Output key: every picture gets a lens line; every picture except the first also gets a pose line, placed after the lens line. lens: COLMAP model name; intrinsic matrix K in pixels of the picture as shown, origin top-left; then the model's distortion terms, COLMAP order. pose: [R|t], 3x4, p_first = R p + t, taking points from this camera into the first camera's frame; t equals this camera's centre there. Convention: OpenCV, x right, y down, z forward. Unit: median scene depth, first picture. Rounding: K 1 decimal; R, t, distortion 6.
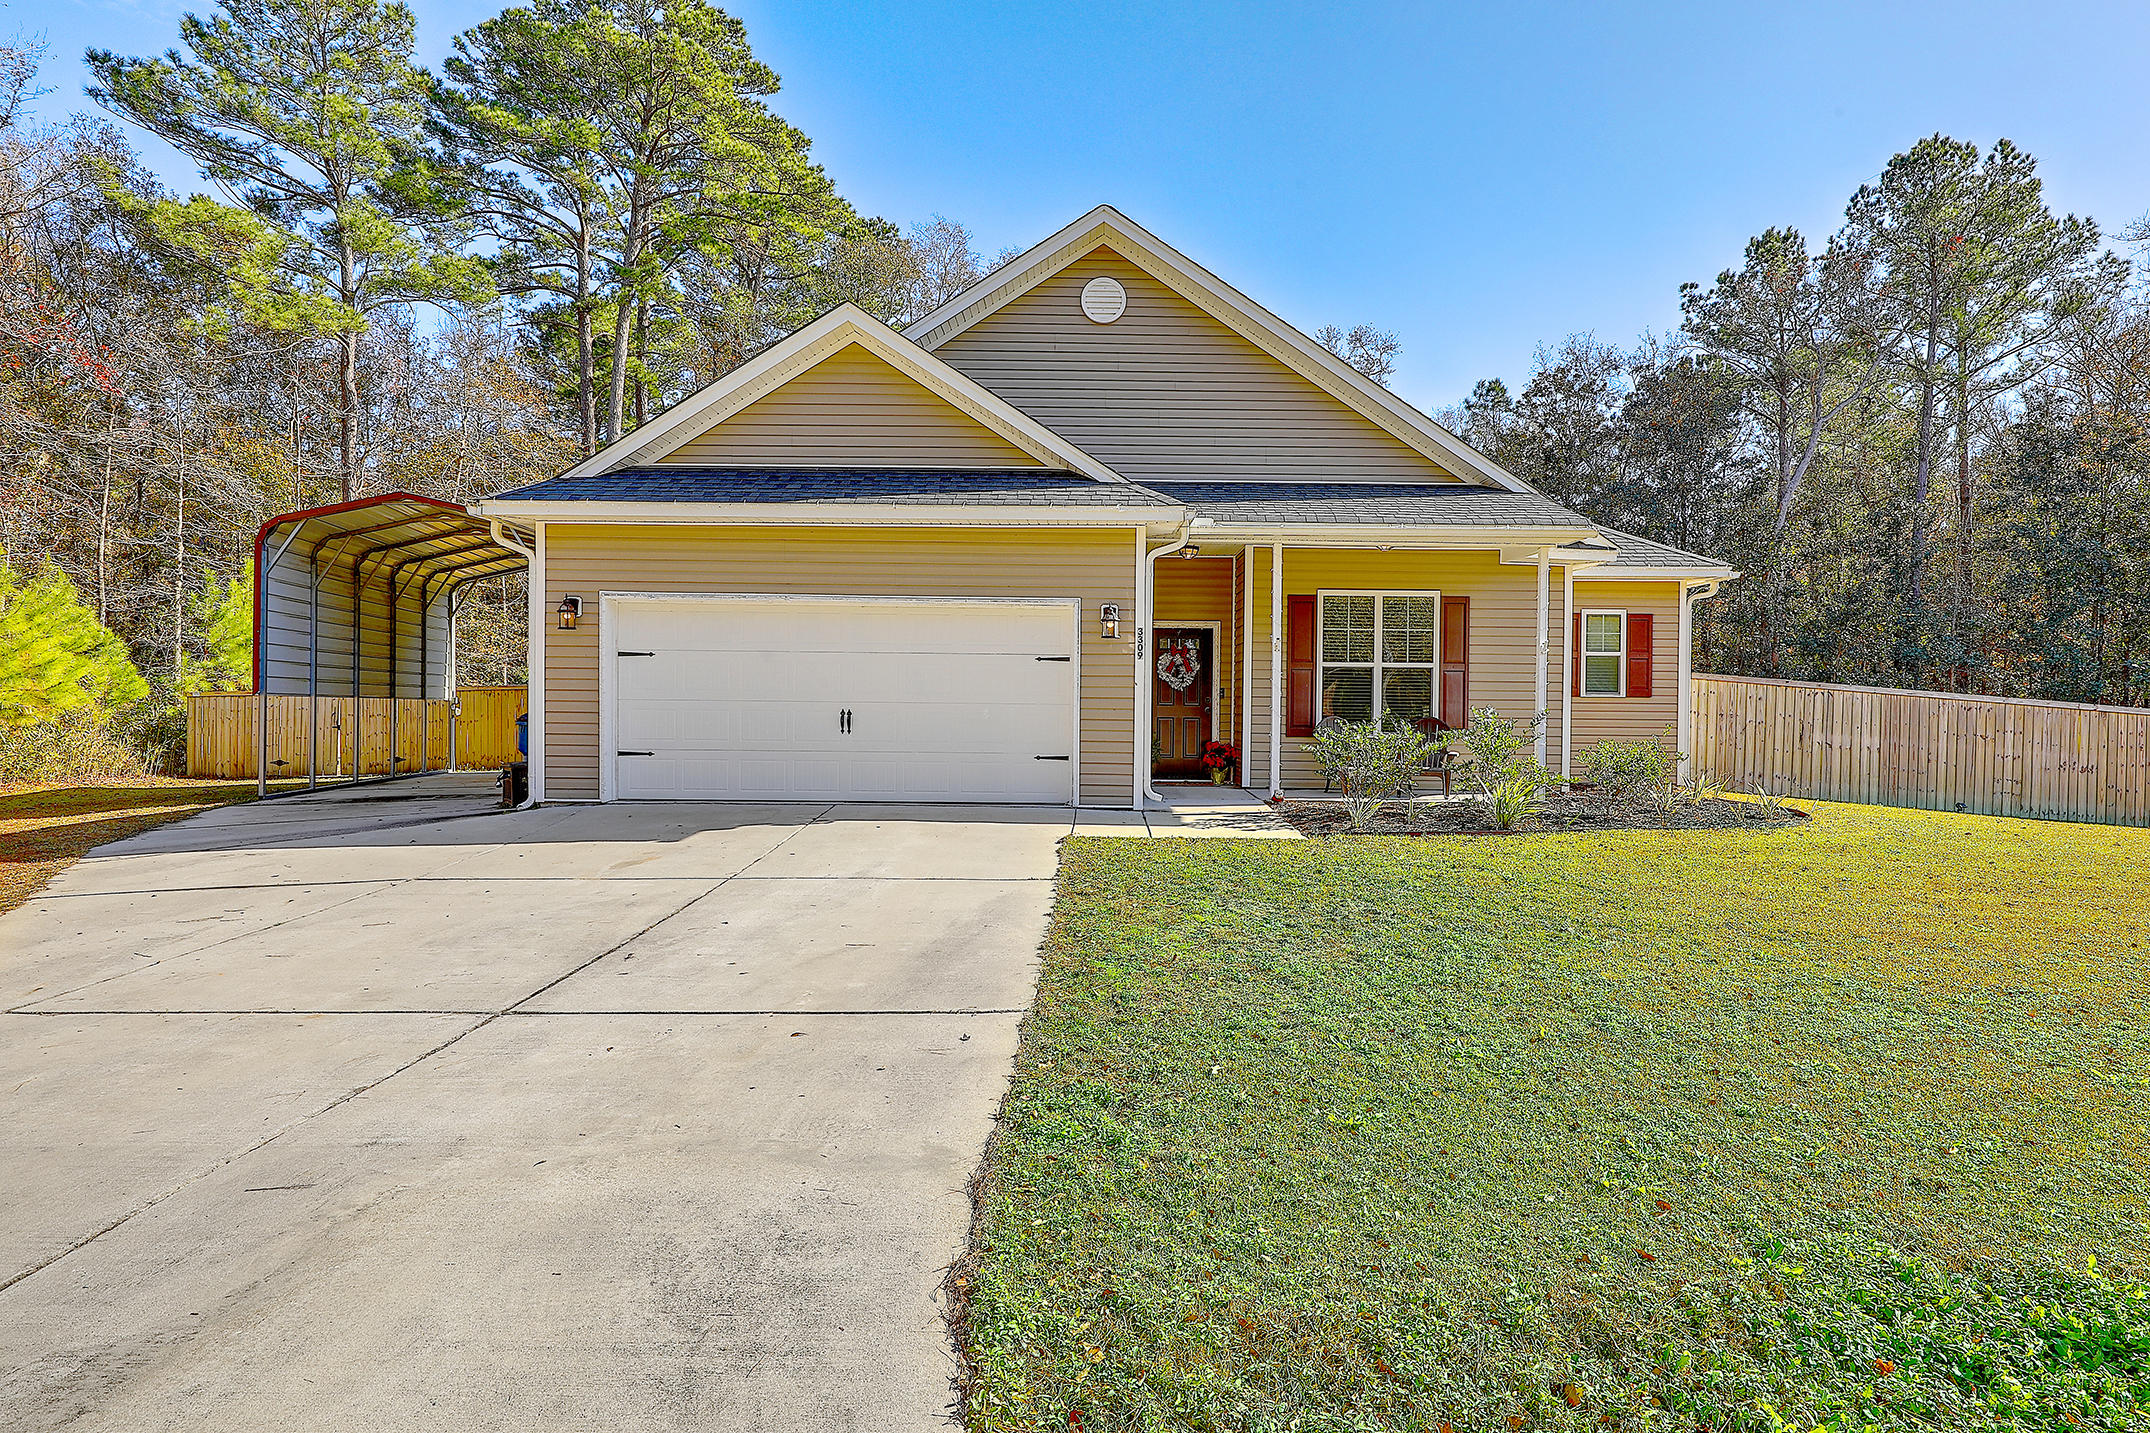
lens RADIAL K [[1200.6, 0, 1084.7], [0, 1200.6, 720.0], [0, 0, 1]] dist [-0.002320, -0.001167]
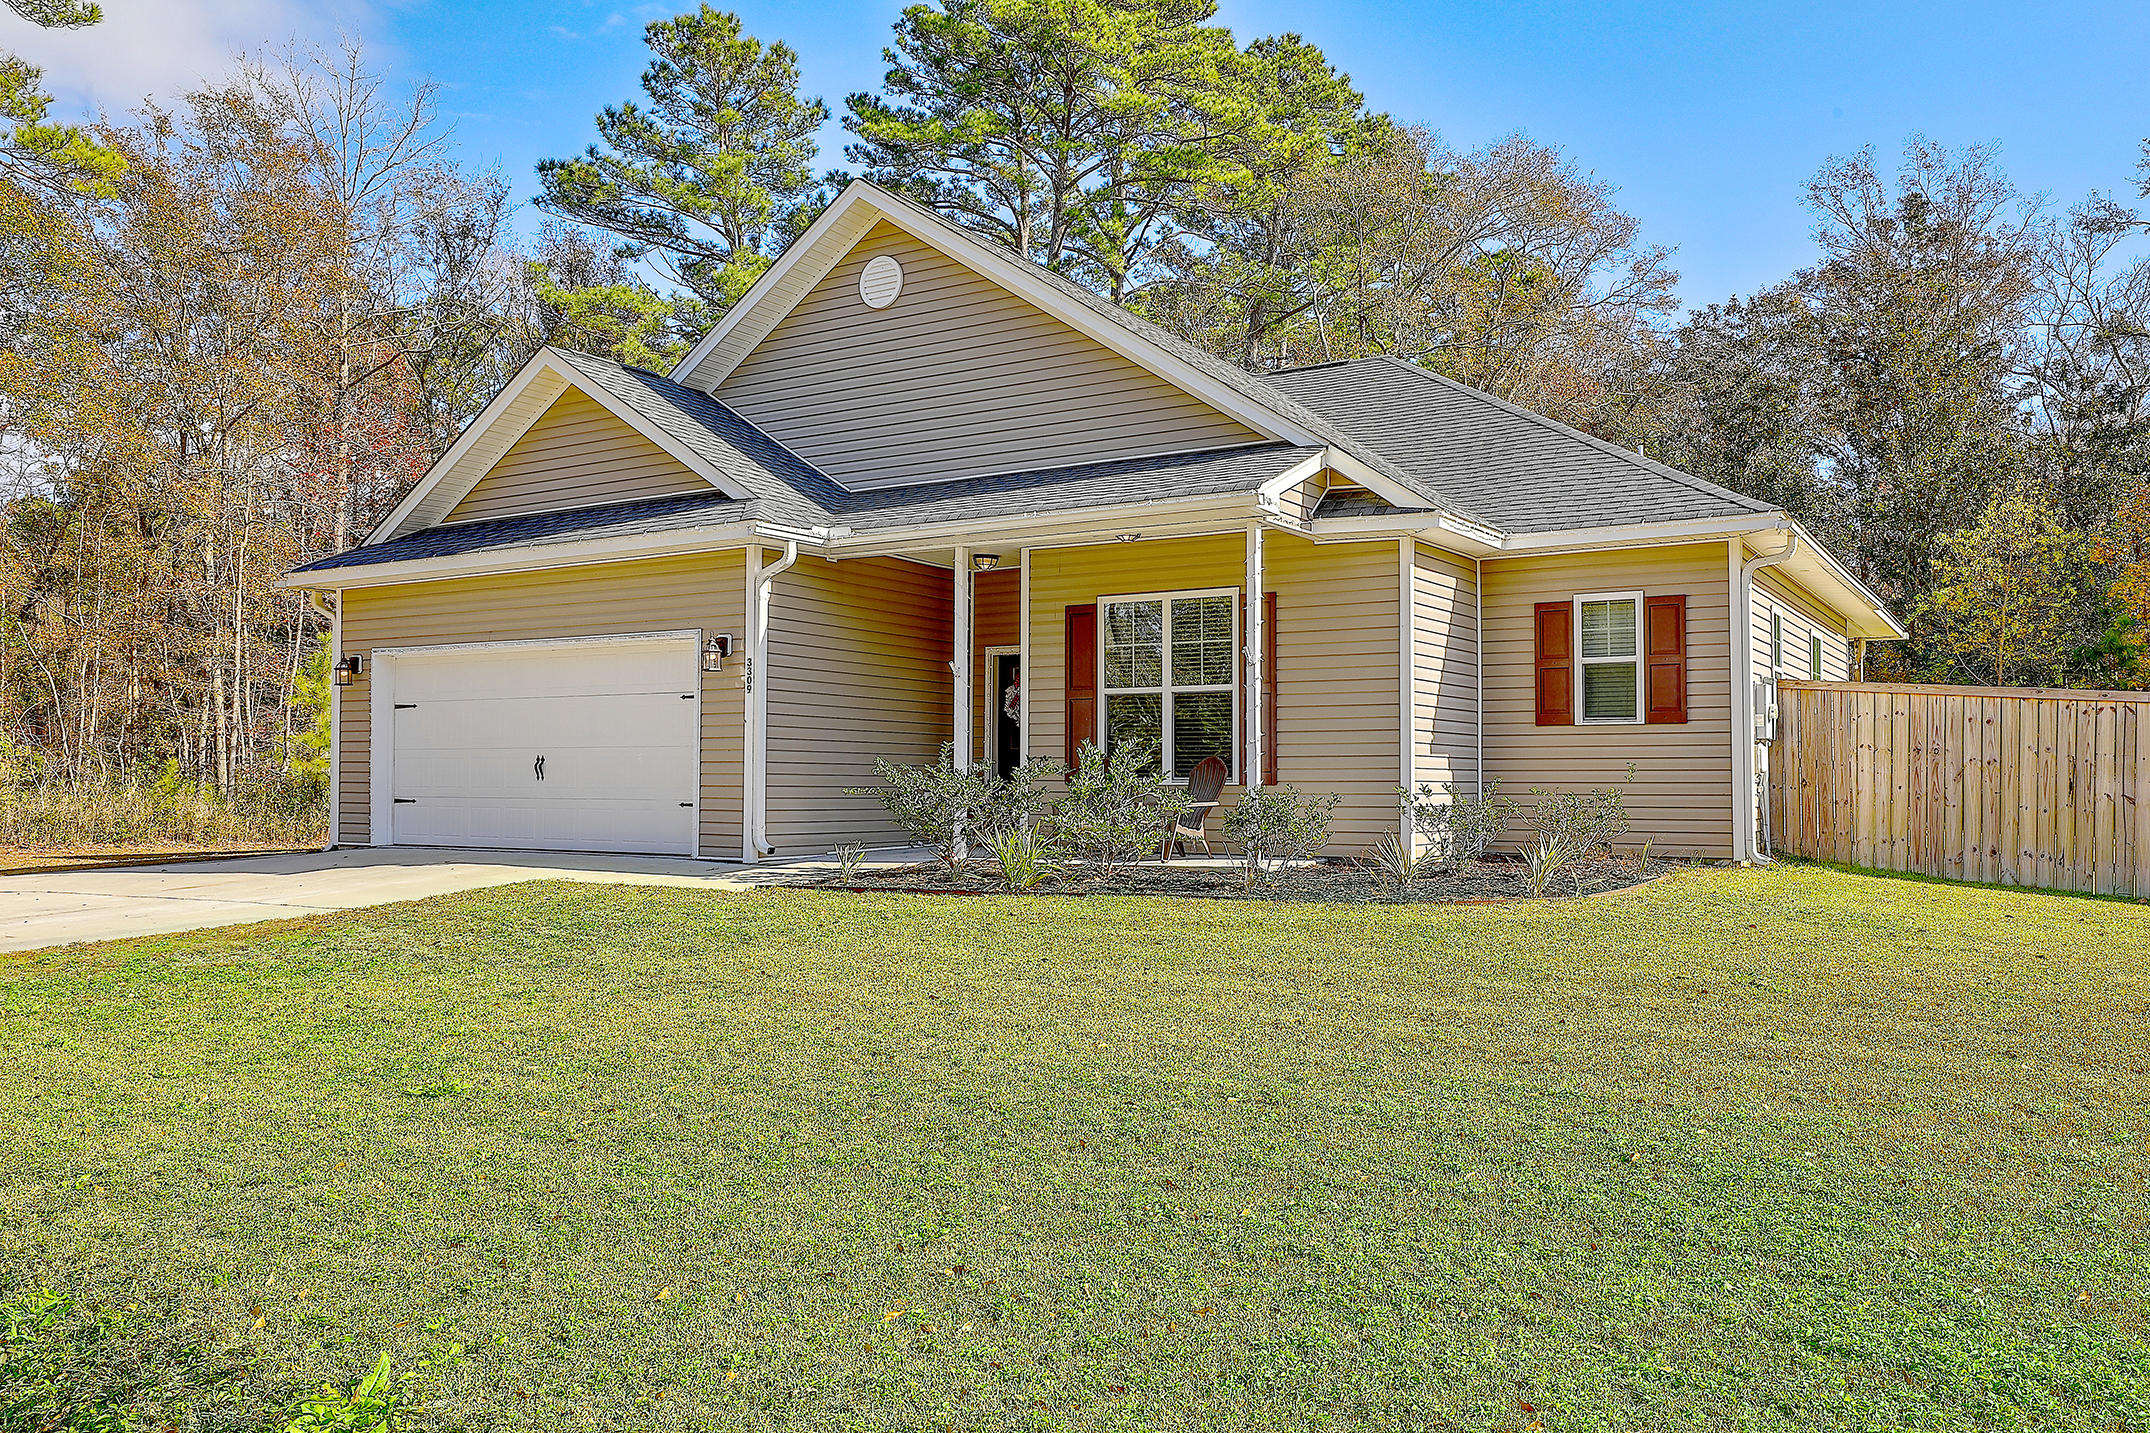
lens RADIAL K [[1650.1, 0, 1073.3], [0, 1650.1, 725.9], [0, 0, 1]] dist [-0.007207, 0.001182]
pose [[0.840743, -0.026592, -0.540782, 0.715421], [0.002681, 0.998985, -0.044955, 0.022912], [0.541428, 0.036346, 0.839961, 0.080955]]
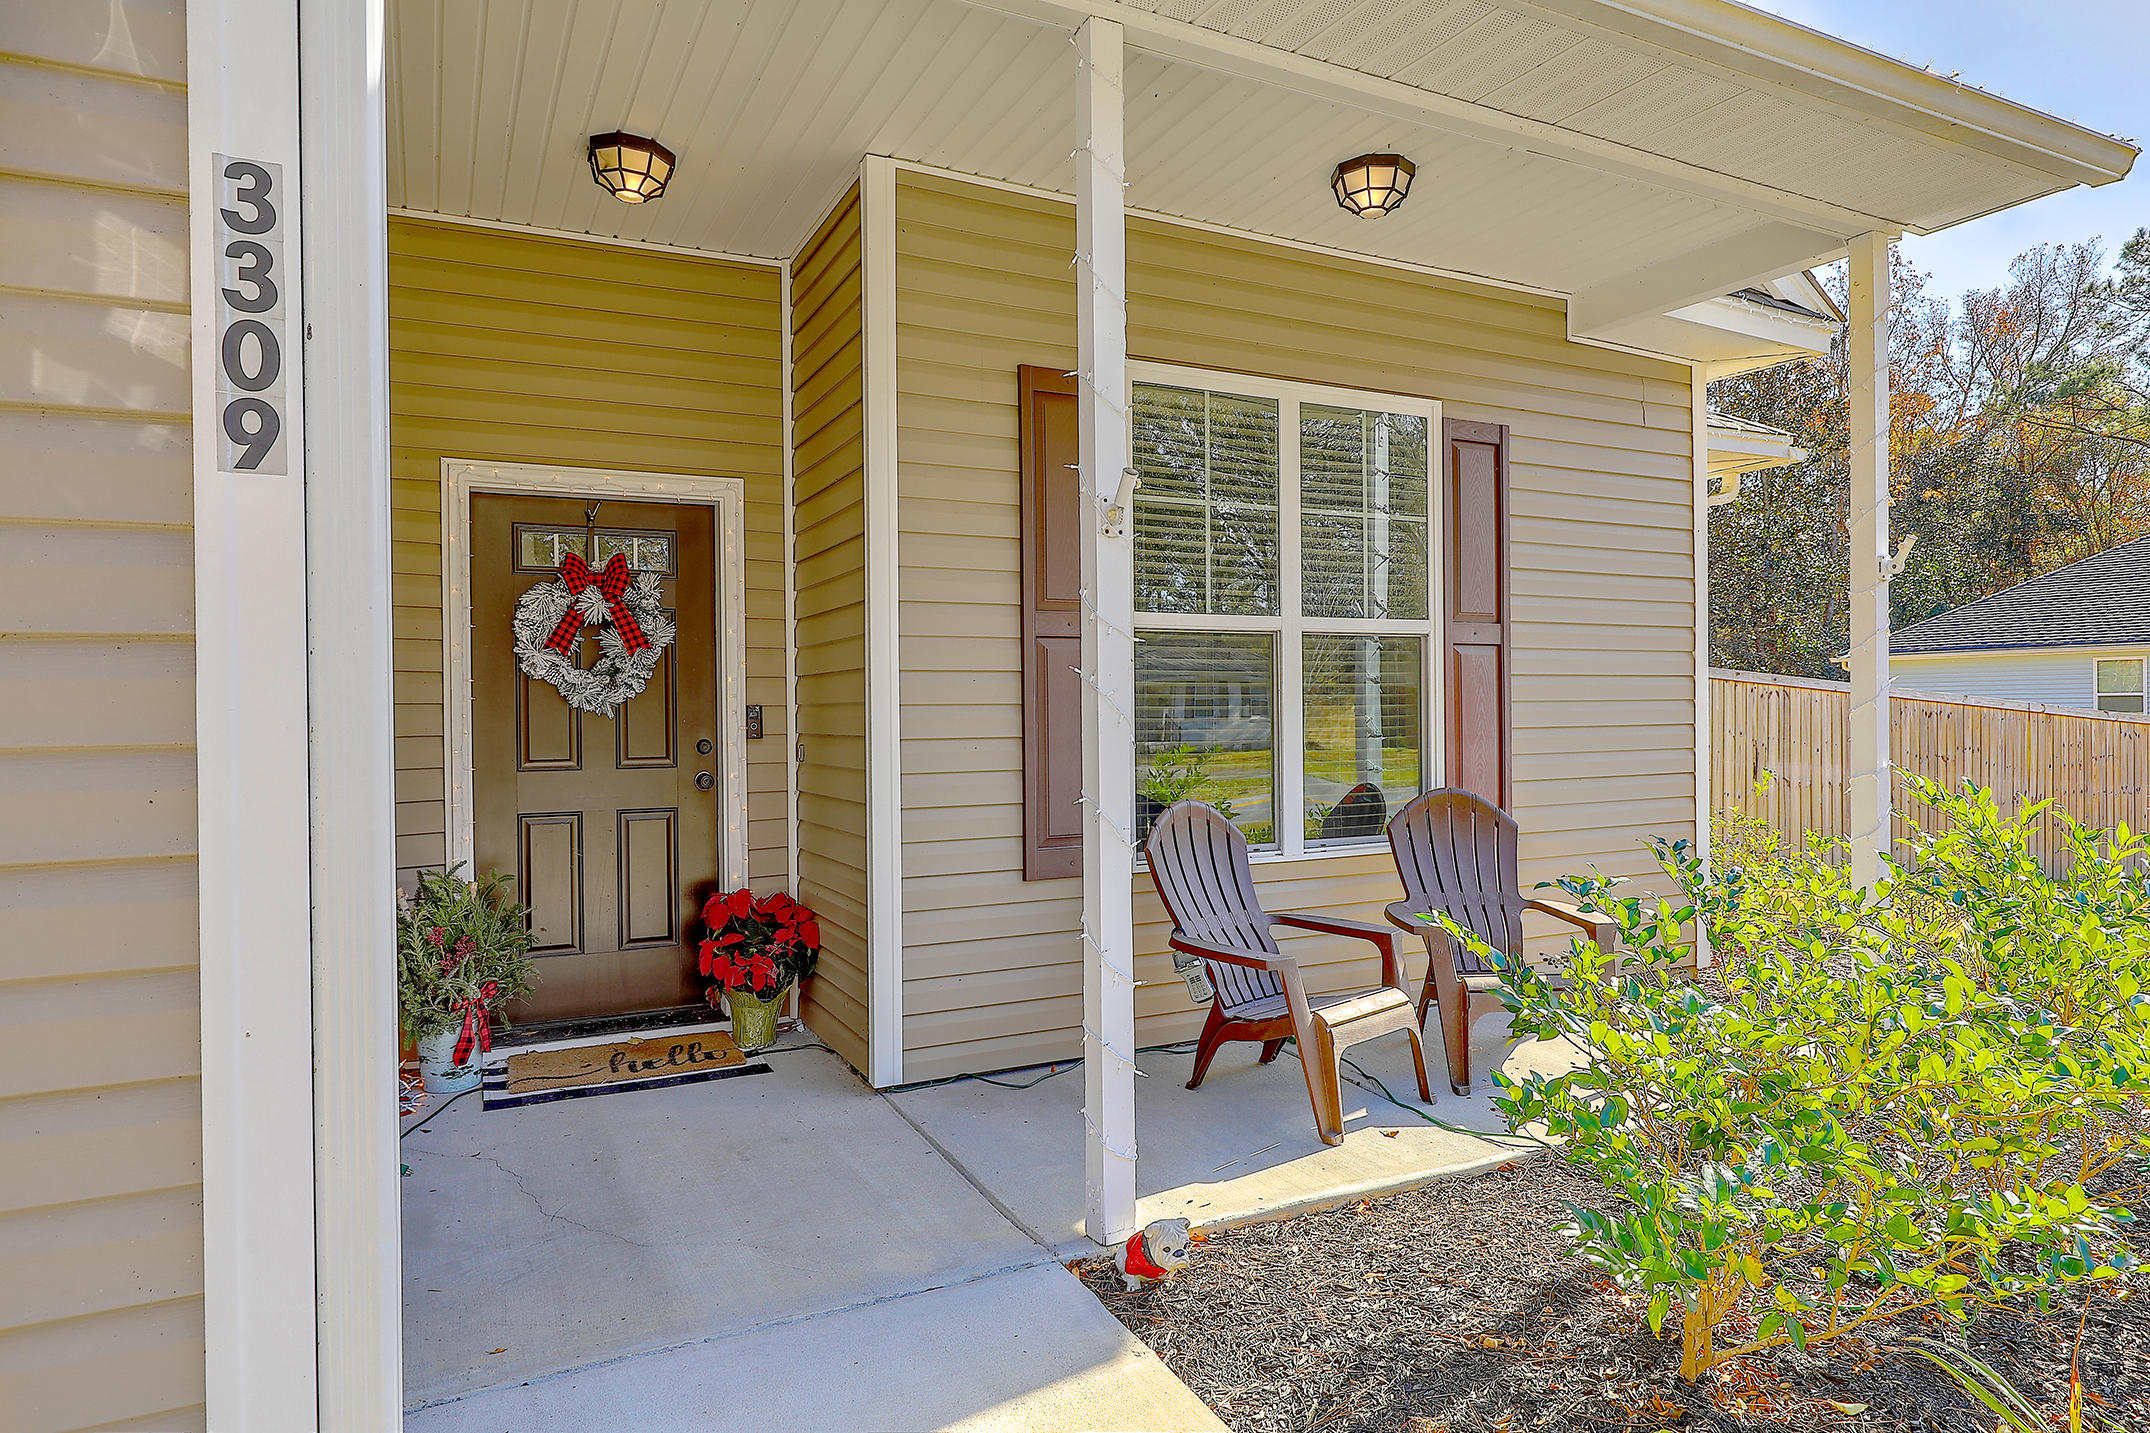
lens RADIAL K [[1278.2, 0, 1084.8], [0, 1278.2, 718.3], [0, 0, 1]] dist [0.006135, 0.000399]
pose [[0.894437, -0.022137, 0.446646, 0.046537], [0.023458, 0.999722, 0.002571, -0.022369], [-0.446578, 0.008178, 0.894707, 0.686249]]
